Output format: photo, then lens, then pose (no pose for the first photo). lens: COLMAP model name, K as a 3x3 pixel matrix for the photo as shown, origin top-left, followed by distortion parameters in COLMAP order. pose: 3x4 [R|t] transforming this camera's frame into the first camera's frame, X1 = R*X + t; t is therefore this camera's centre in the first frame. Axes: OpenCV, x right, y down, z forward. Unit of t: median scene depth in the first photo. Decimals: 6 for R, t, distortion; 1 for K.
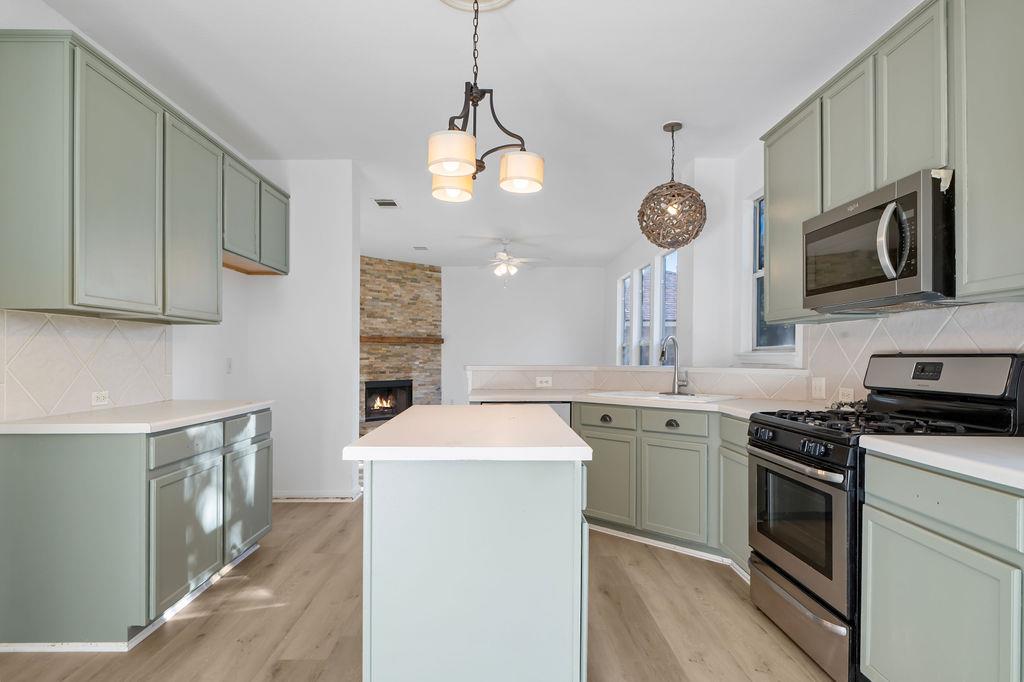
lens RADIAL K [[573.0, 0, 519.5], [0, 573.0, 348.2], [0, 0, 1]] dist [-0.018237, -0.001027]
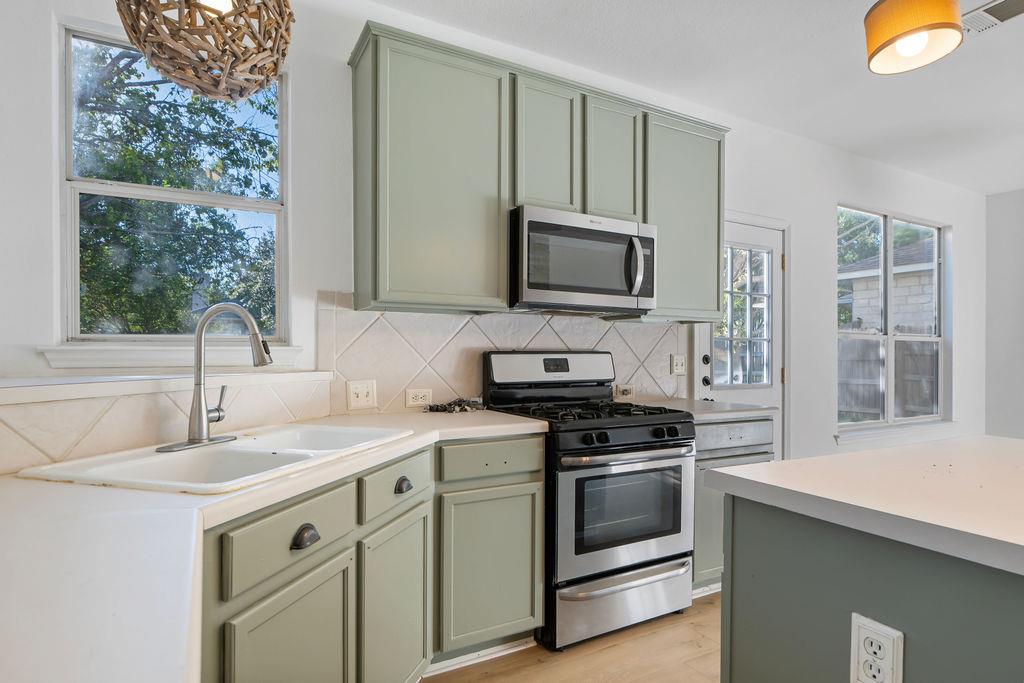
lens RADIAL K [[544.5, 0, 509.7], [0, 544.5, 349.3], [0, 0, 1]] dist [-0.002180, -0.000208]
pose [[-0.450248, -0.002228, 0.892901, -0.206433], [-0.017317, 0.999831, -0.006237, 0.009721], [-0.892736, -0.018271, -0.450210, 1.093765]]
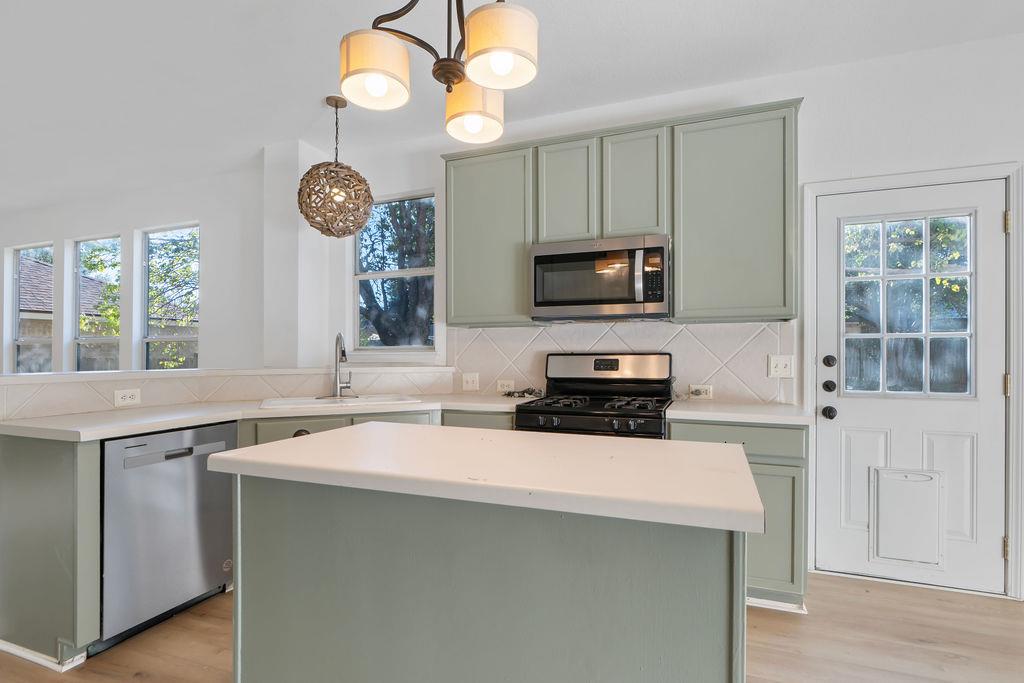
lens RADIAL K [[515.0, 0, 510.1], [0, 515.0, 350.4], [0, 0, 1]] dist [0.001619, -0.000049]
pose [[0.394798, 0.001945, 0.918766, -0.414483], [-0.007769, 0.999969, 0.001221, 0.001958], [-0.918735, -0.007620, 0.394801, 0.468295]]
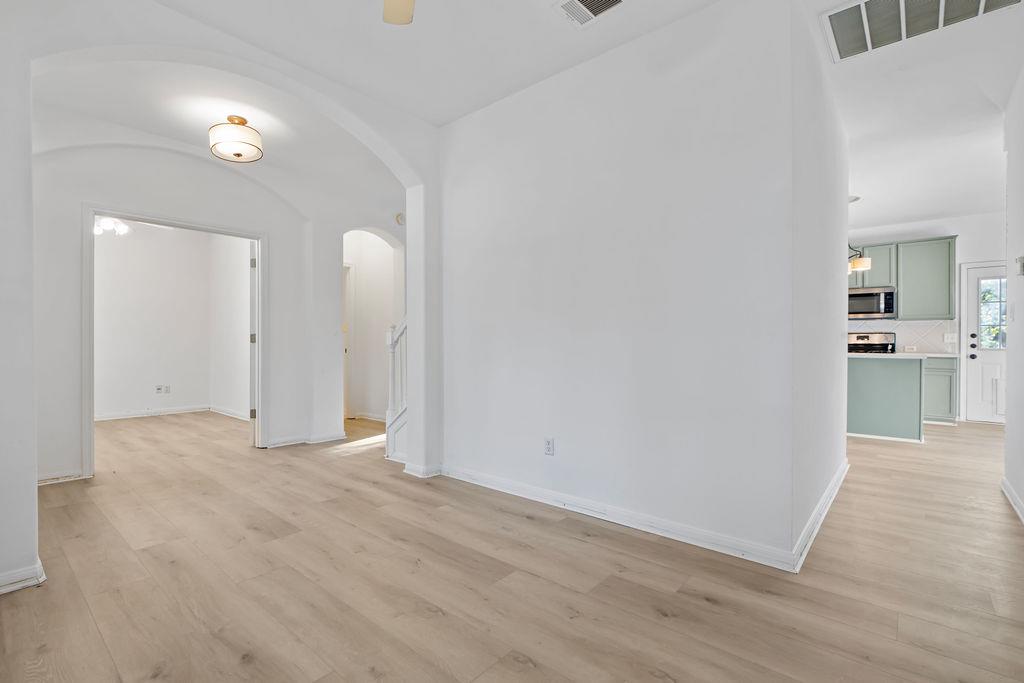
lens RADIAL K [[472.7, 0, 518.5], [0, 472.7, 338.3], [0, 0, 1]] dist [0.006399, -0.002621]
pose [[0.659774, 0.003979, 0.751454, -1.995918], [-0.010335, 0.999939, 0.003779, 0.036921], [-0.751393, -0.010260, 0.659775, 0.438327]]
